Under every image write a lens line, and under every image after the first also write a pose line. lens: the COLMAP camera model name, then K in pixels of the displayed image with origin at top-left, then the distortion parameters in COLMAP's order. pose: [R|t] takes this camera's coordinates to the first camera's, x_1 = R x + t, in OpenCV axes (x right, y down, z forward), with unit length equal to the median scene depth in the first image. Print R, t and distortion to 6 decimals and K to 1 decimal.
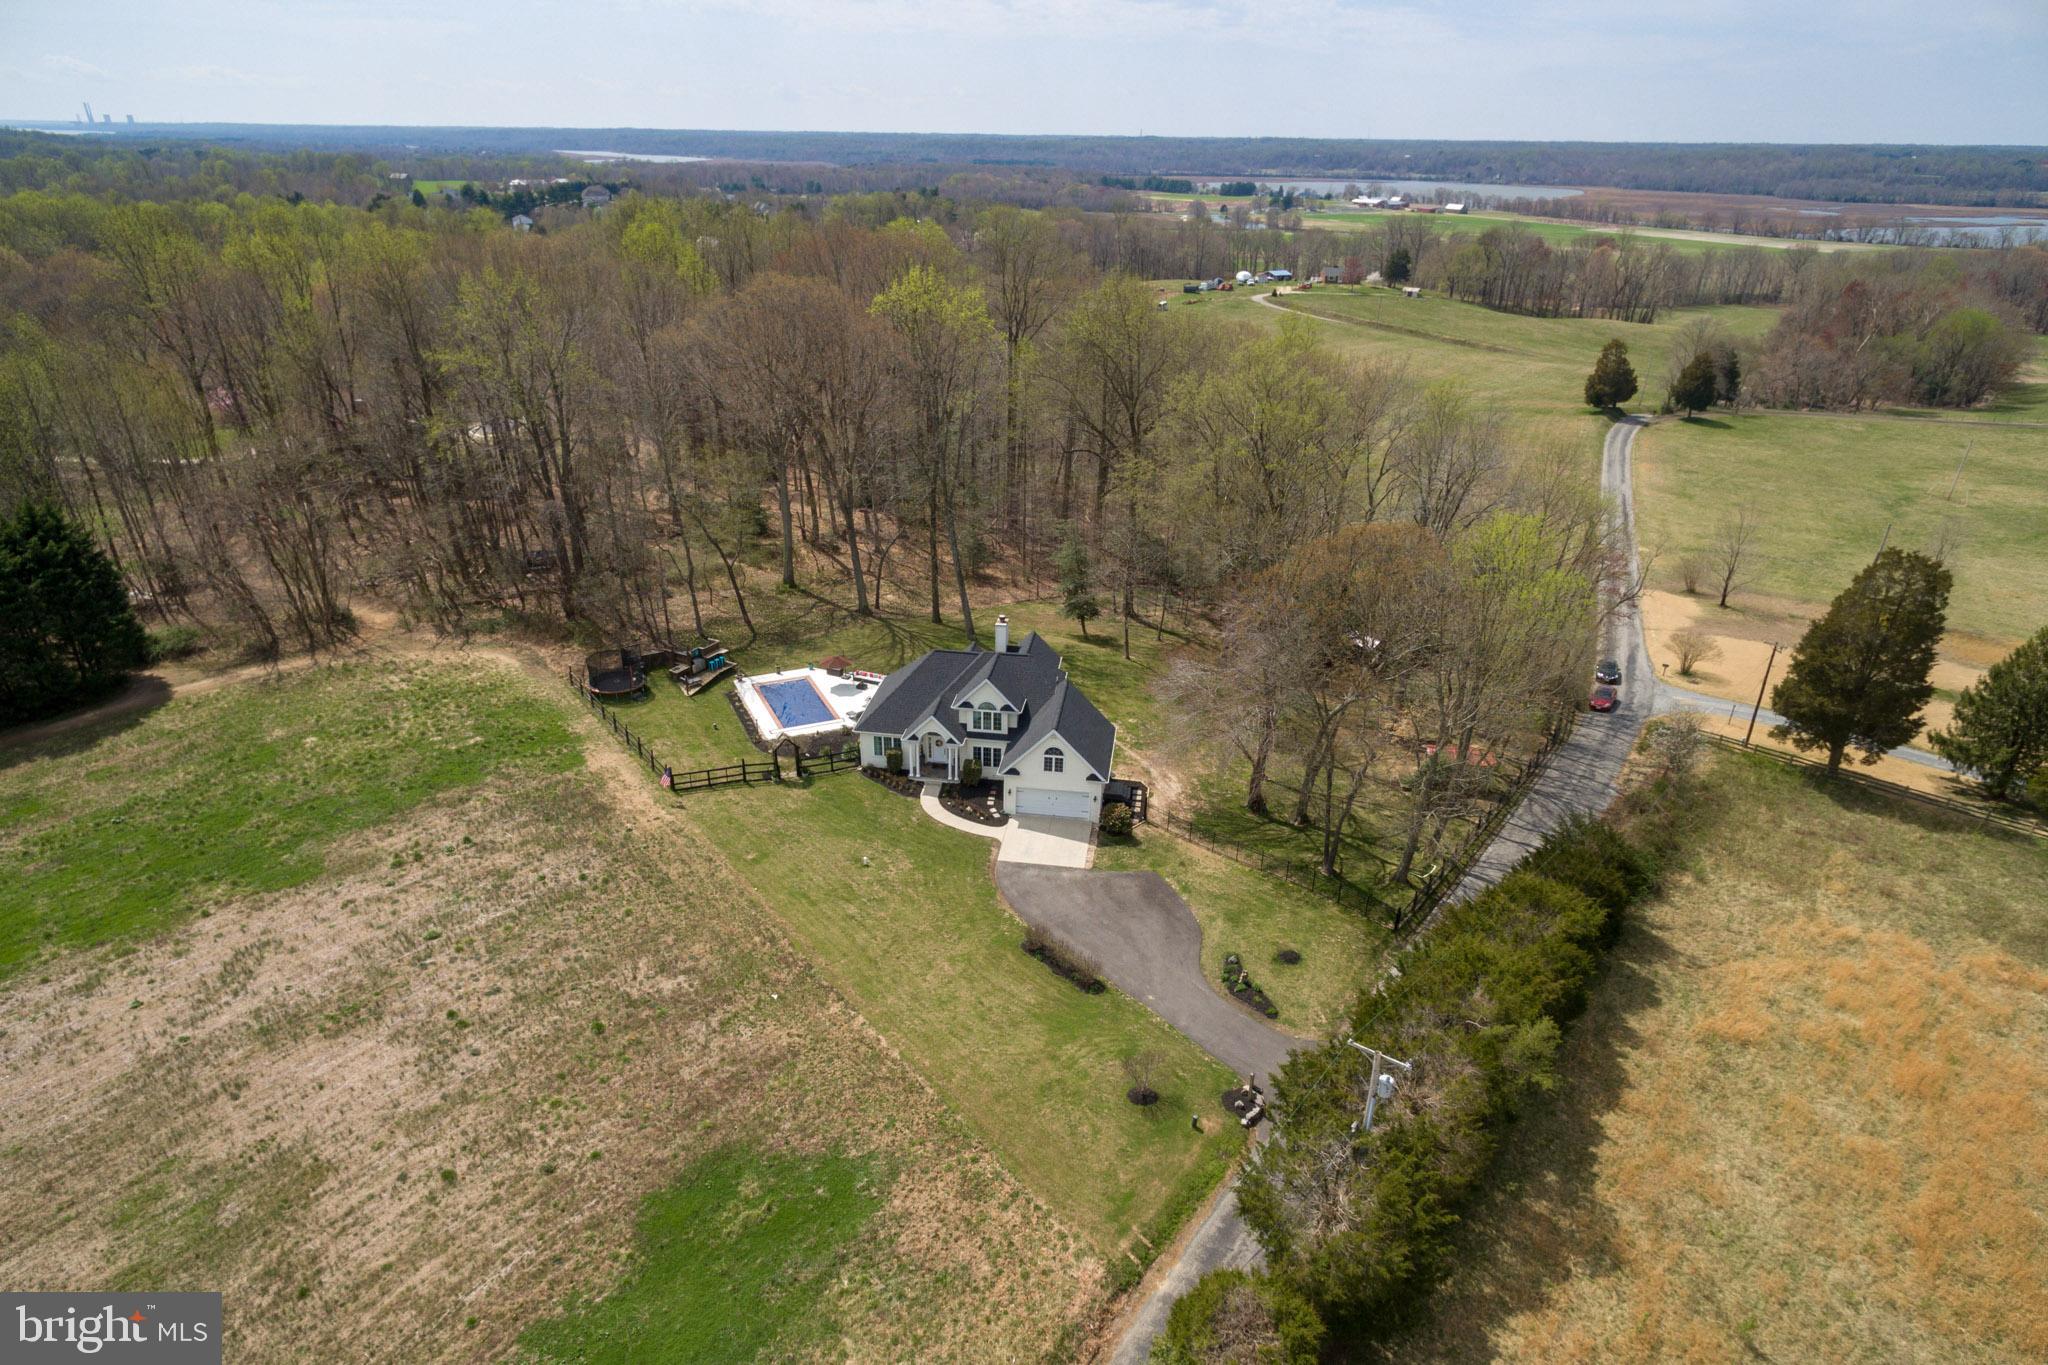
lens RADIAL K [[1129.9, 0, 1024.0], [0, 1129.9, 682.5], [0, 0, 1]] dist [0.006595, 0.001607]
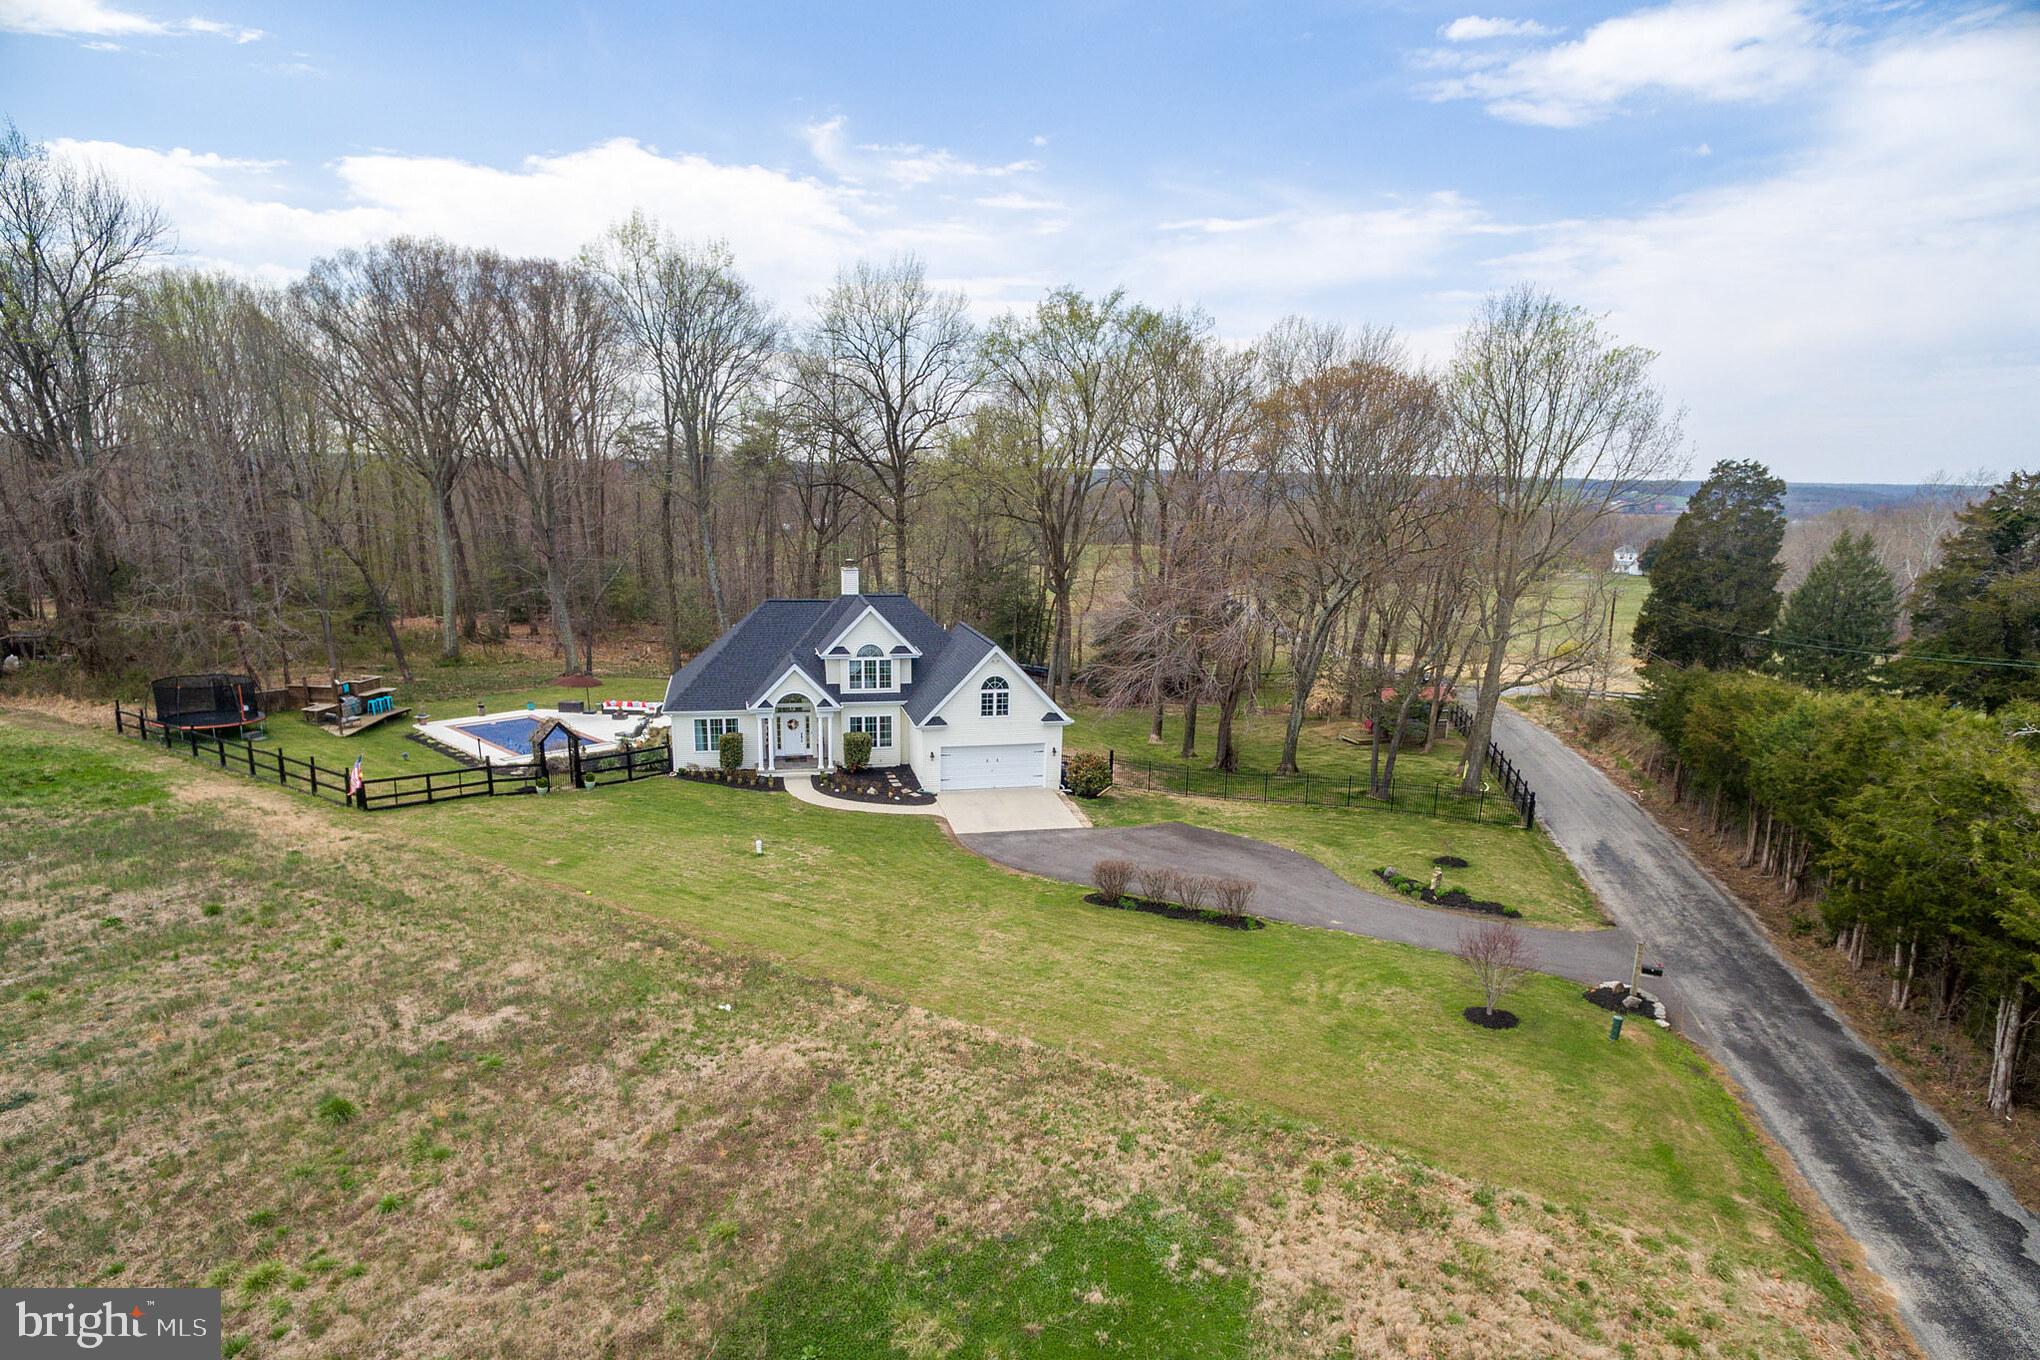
lens RADIAL K [[1125.5, 0, 1020.0], [0, 1125.5, 680.0], [0, 0, 1]] dist [0.006595, 0.001607]
pose [[0.937282, -0.070521, 0.341363, -0.200982], [0.138386, 0.974118, -0.178725, 0.190852], [-0.319924, 0.214756, 0.922783, 0.373768]]
